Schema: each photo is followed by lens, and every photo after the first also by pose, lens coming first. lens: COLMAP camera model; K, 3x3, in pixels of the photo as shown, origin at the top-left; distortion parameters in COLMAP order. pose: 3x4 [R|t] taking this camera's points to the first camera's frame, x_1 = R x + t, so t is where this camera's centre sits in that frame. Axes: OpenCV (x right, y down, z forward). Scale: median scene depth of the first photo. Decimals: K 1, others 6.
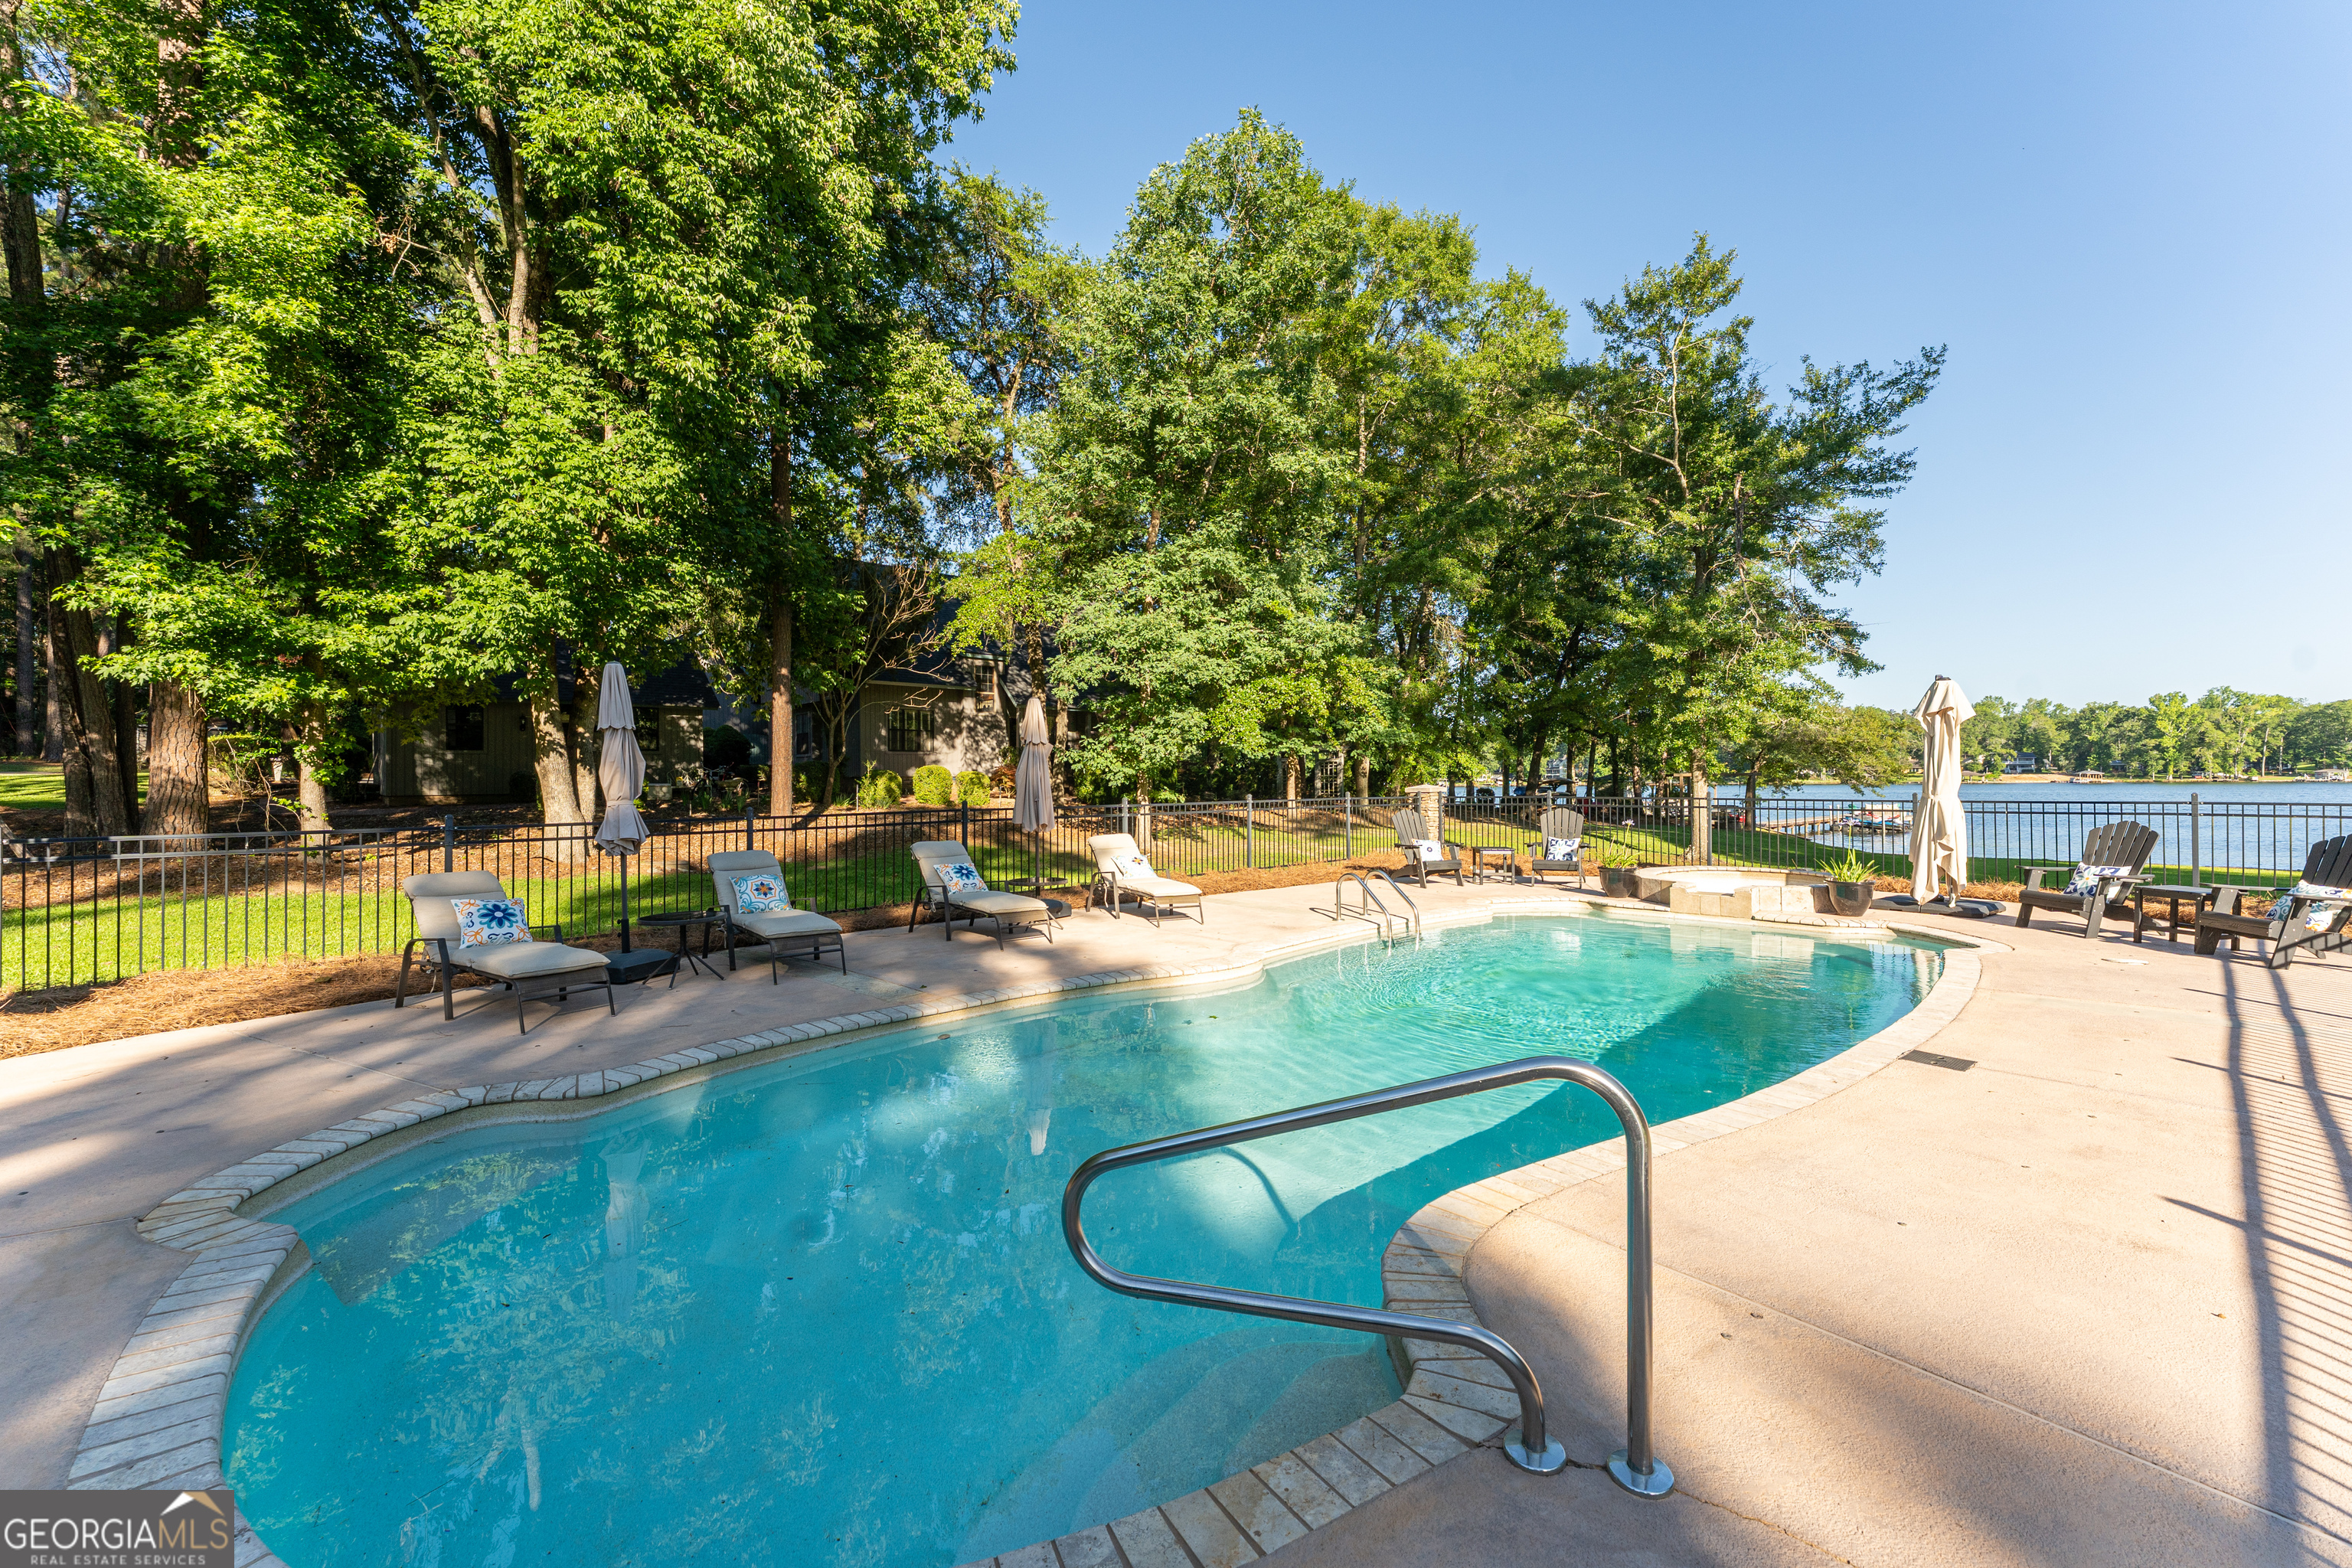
lens RADIAL K [[951.7, 0, 1165.8], [0, 951.7, 777.5], [0, 0, 1]] dist [0.003376, 0.000245]
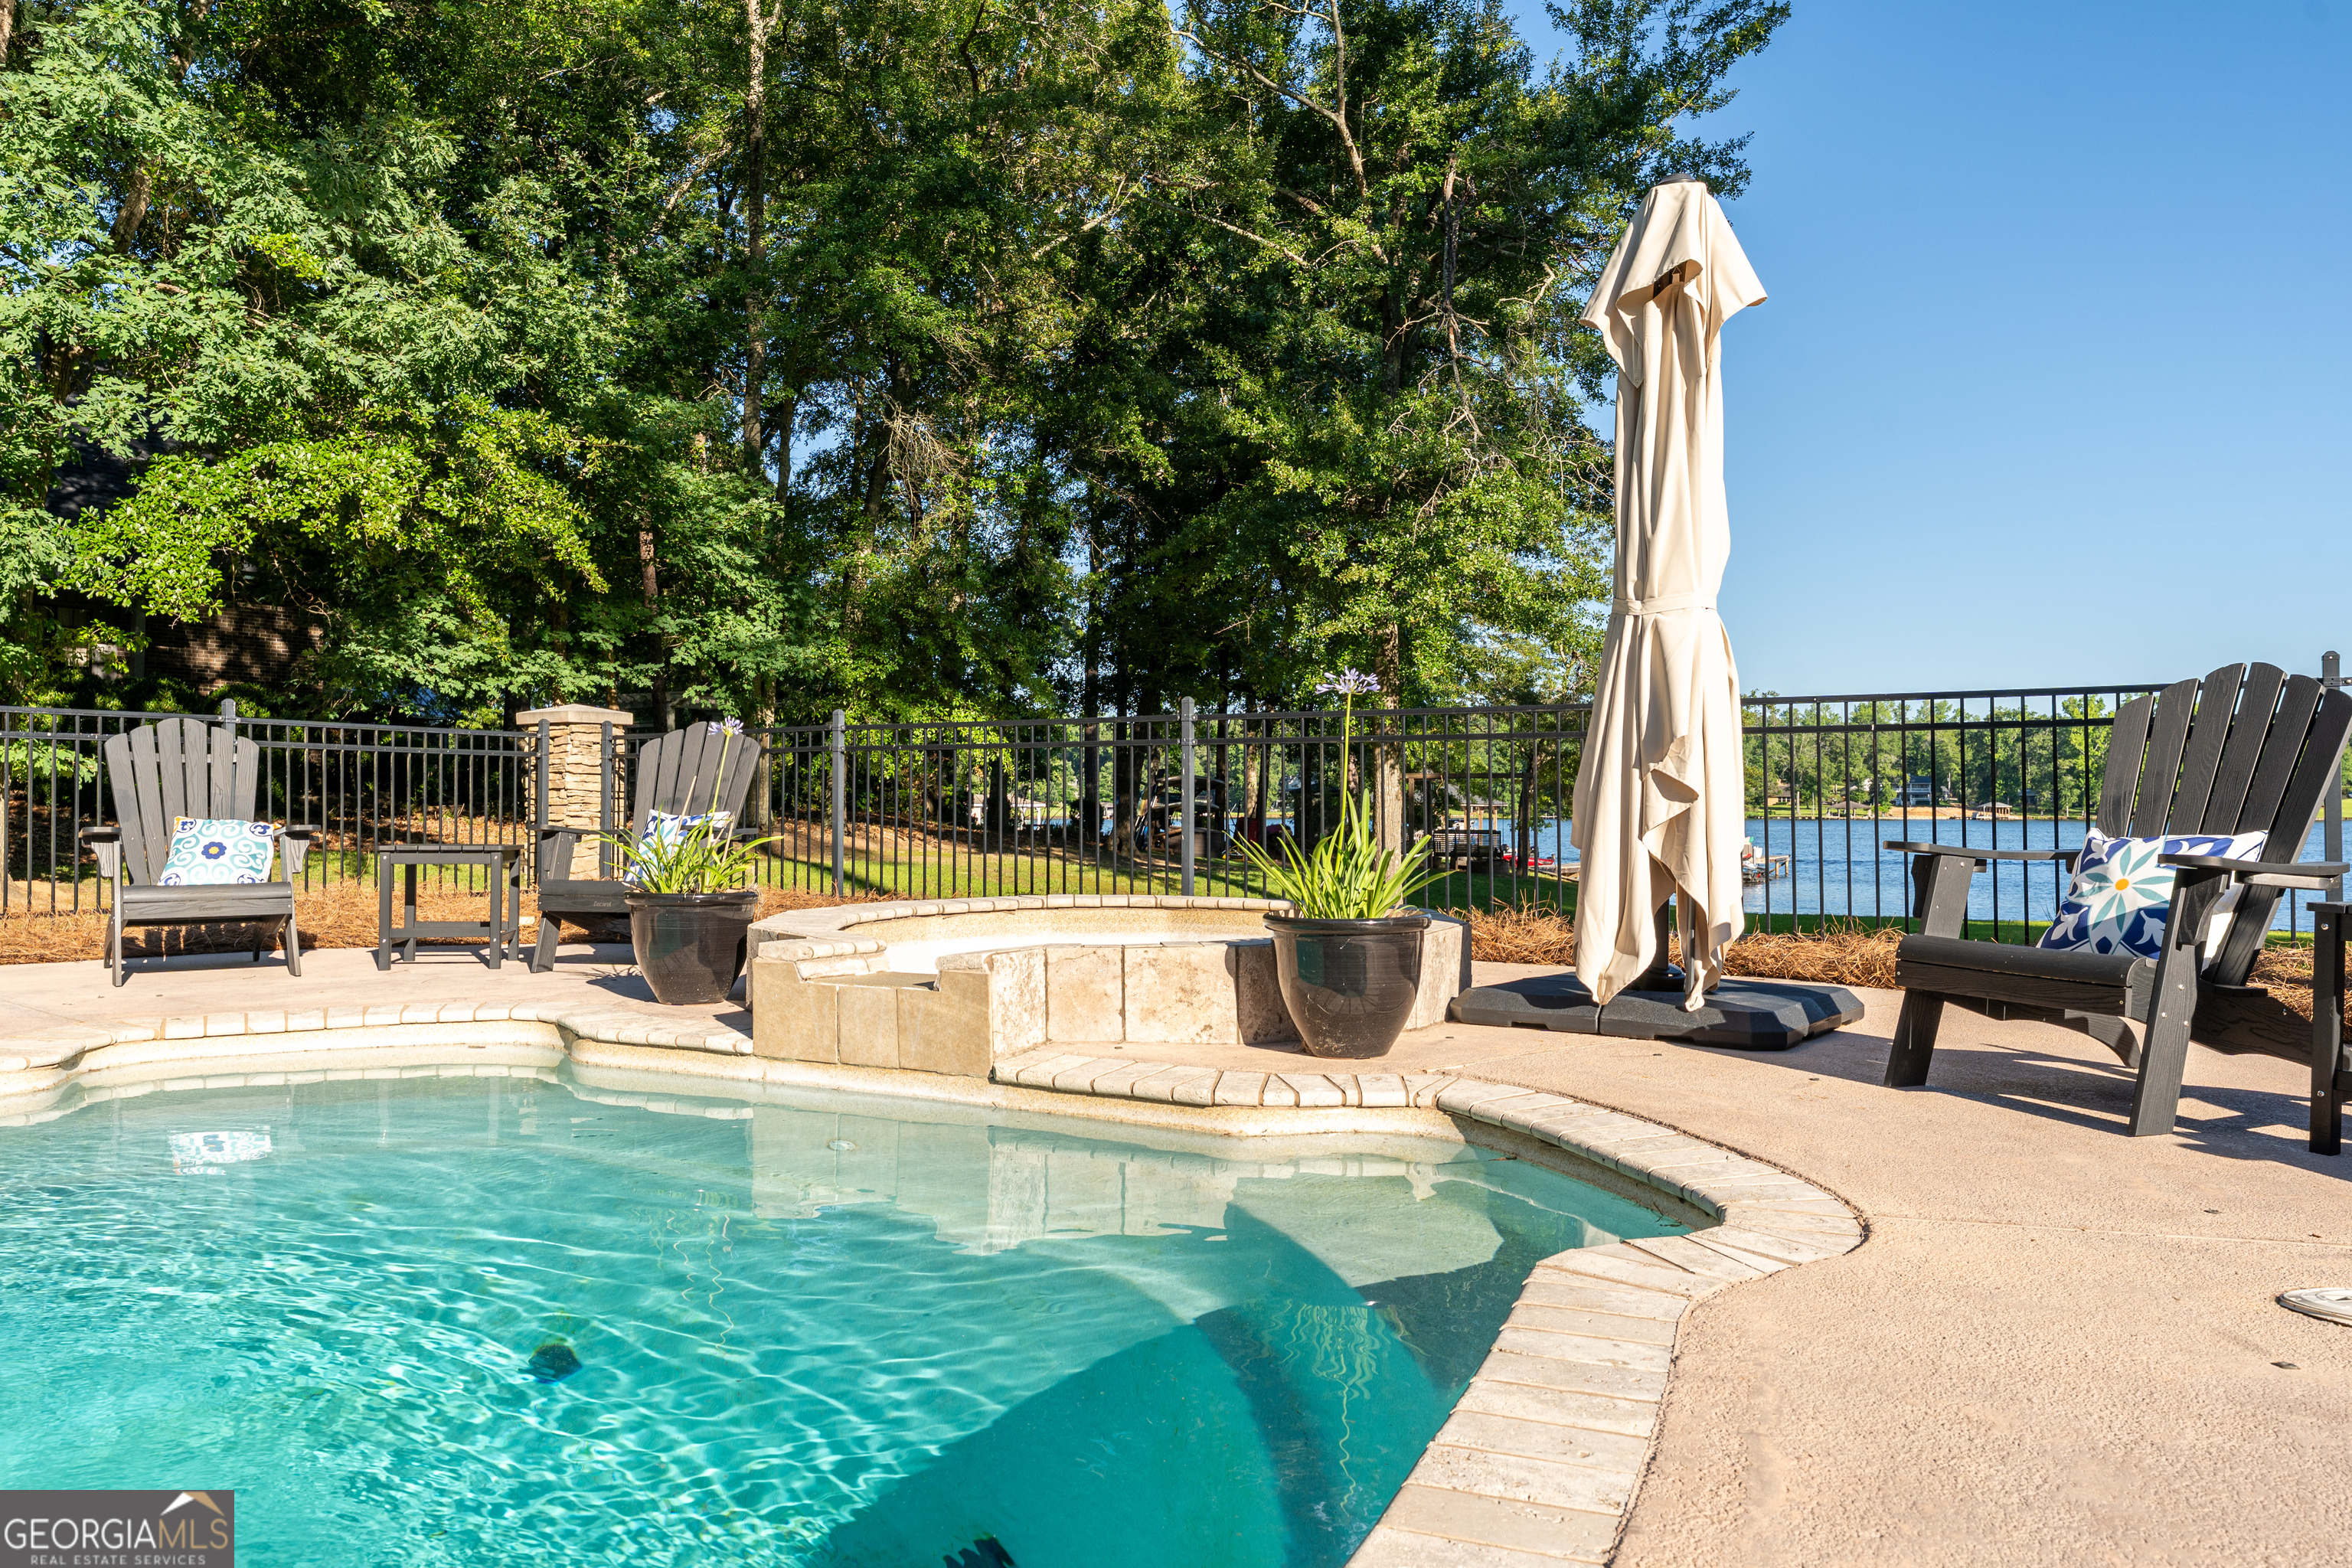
lens RADIAL K [[1645.2, 0, 1137.7], [0, 1645.2, 780.4], [0, 0, 1]] dist [0.008799, -0.001404]
pose [[0.958332, 0.012999, 0.285361, 0.208402], [-0.008344, 0.999812, -0.017522, 0.031010], [-0.285535, 0.014410, 0.958260, 0.230947]]
